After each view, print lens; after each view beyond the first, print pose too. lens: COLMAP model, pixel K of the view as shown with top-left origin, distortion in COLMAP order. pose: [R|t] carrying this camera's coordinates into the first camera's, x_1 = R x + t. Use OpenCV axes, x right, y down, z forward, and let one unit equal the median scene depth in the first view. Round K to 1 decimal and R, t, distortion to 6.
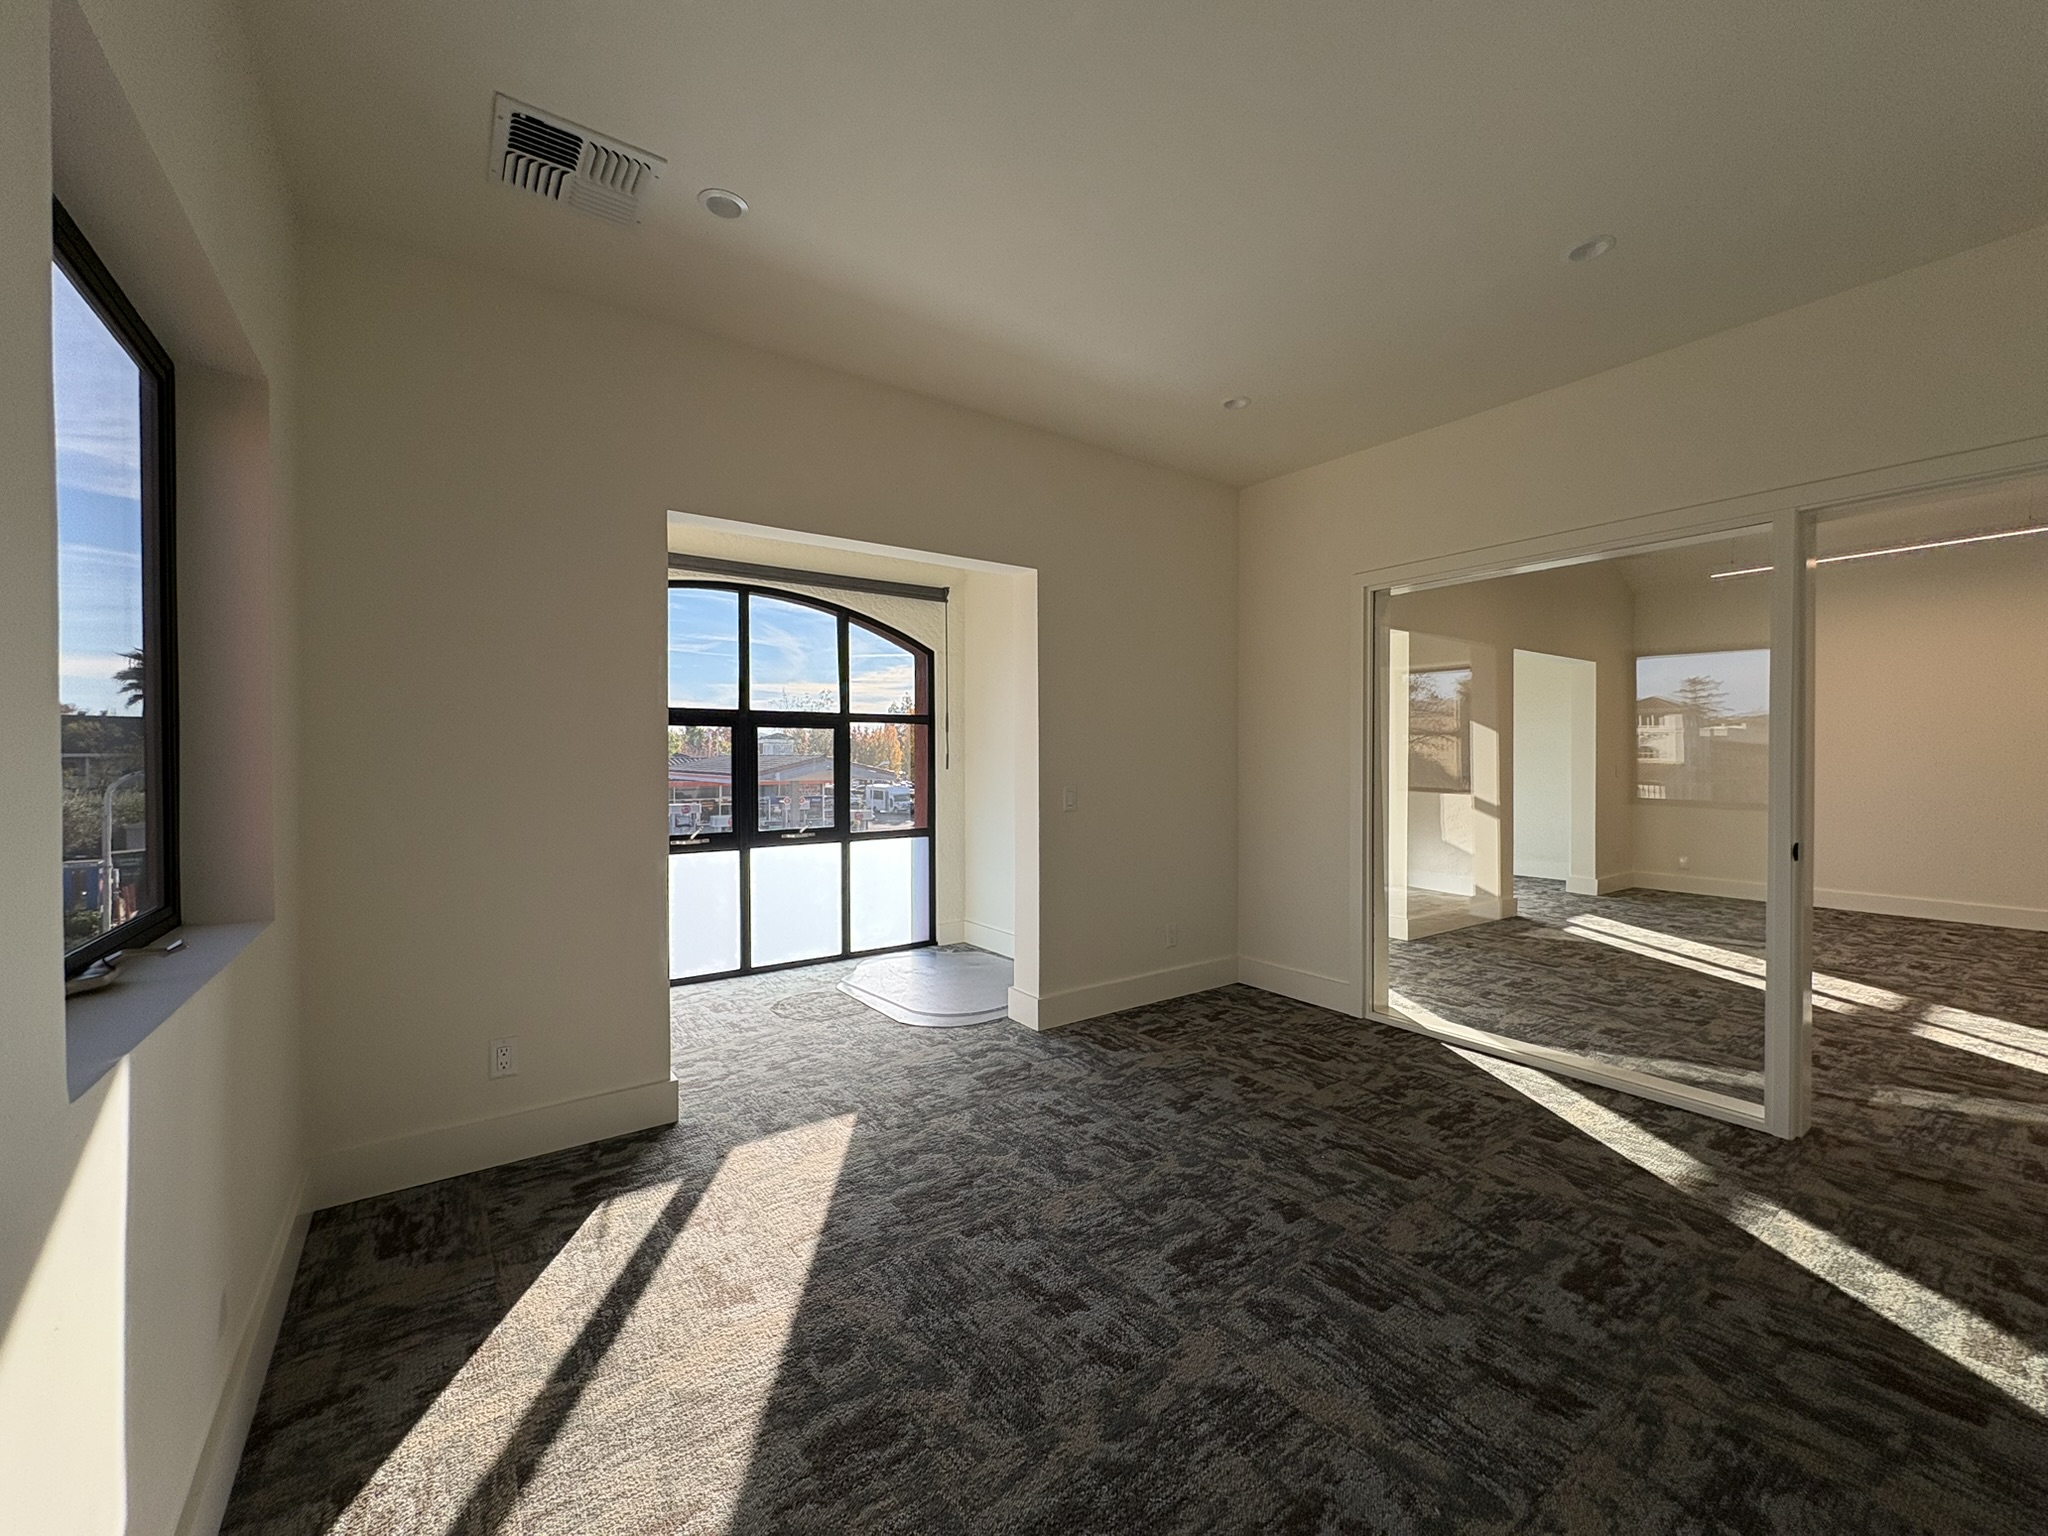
lens RADIAL K [[814.8, 0, 1029.9], [0, 814.8, 759.0], [0, 0, 1]] dist [-0.000248, 0.003196]
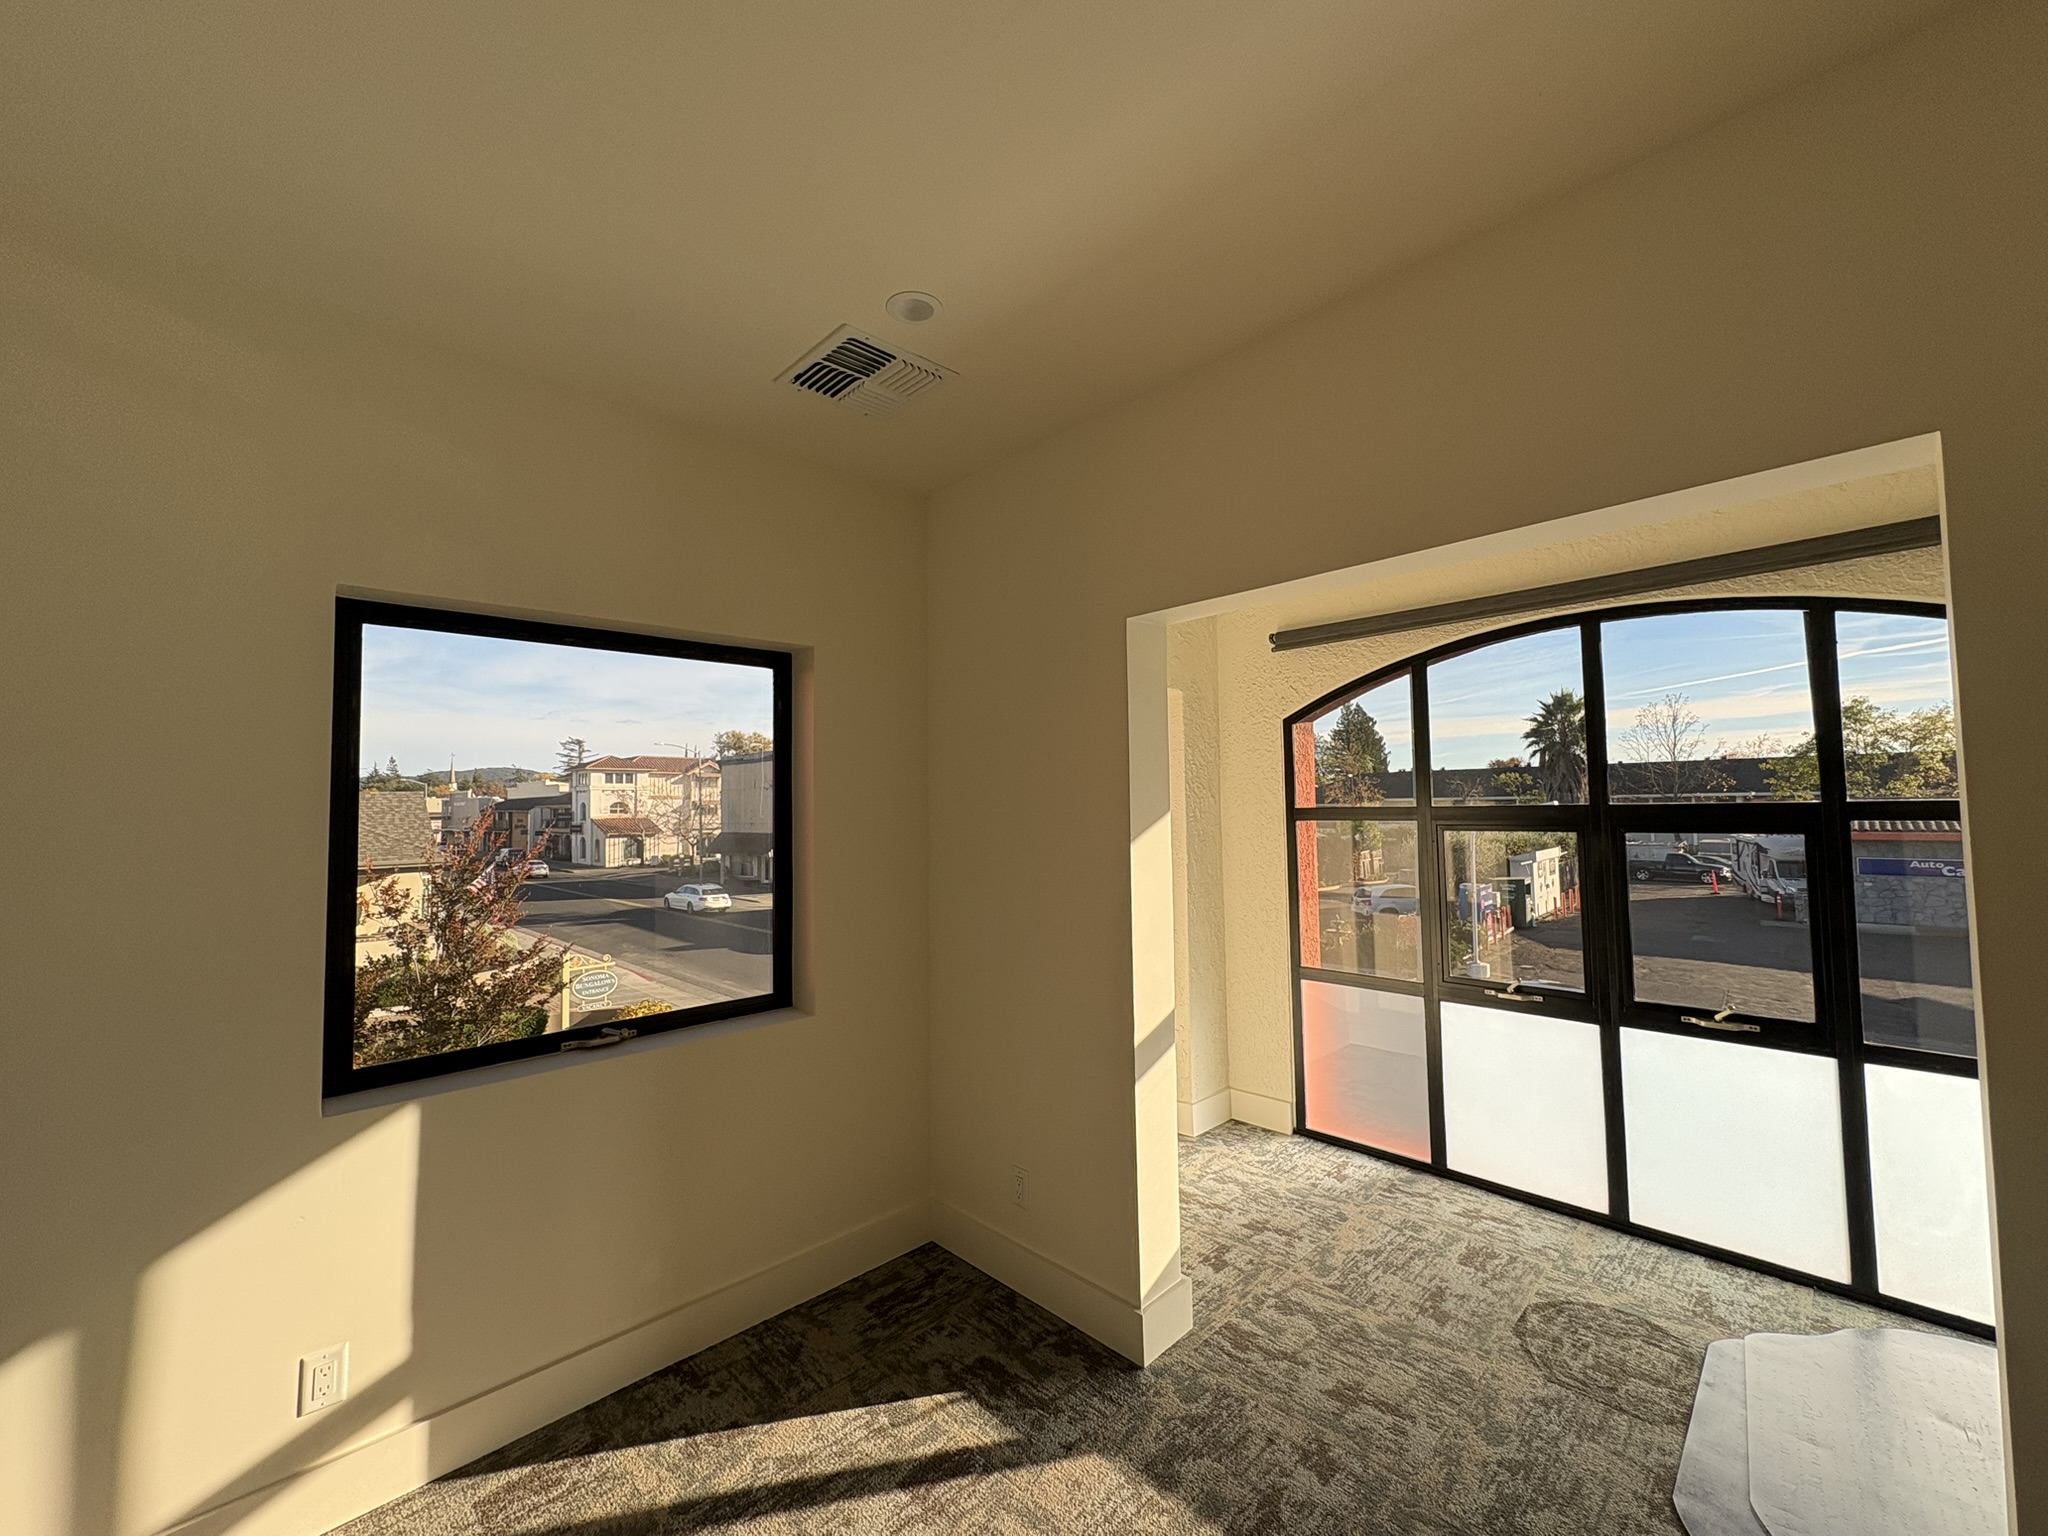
lens RADIAL K [[824.2, 0, 1024.0], [0, 824.2, 768.0], [0, 0, 1]] dist [0.000125, -0.000014]
pose [[0.150791, -0.039981, -0.987757, 0.704960], [0.006284, 0.999200, -0.039485, -0.212548], [0.988546, -0.000253, 0.150922, 1.453776]]
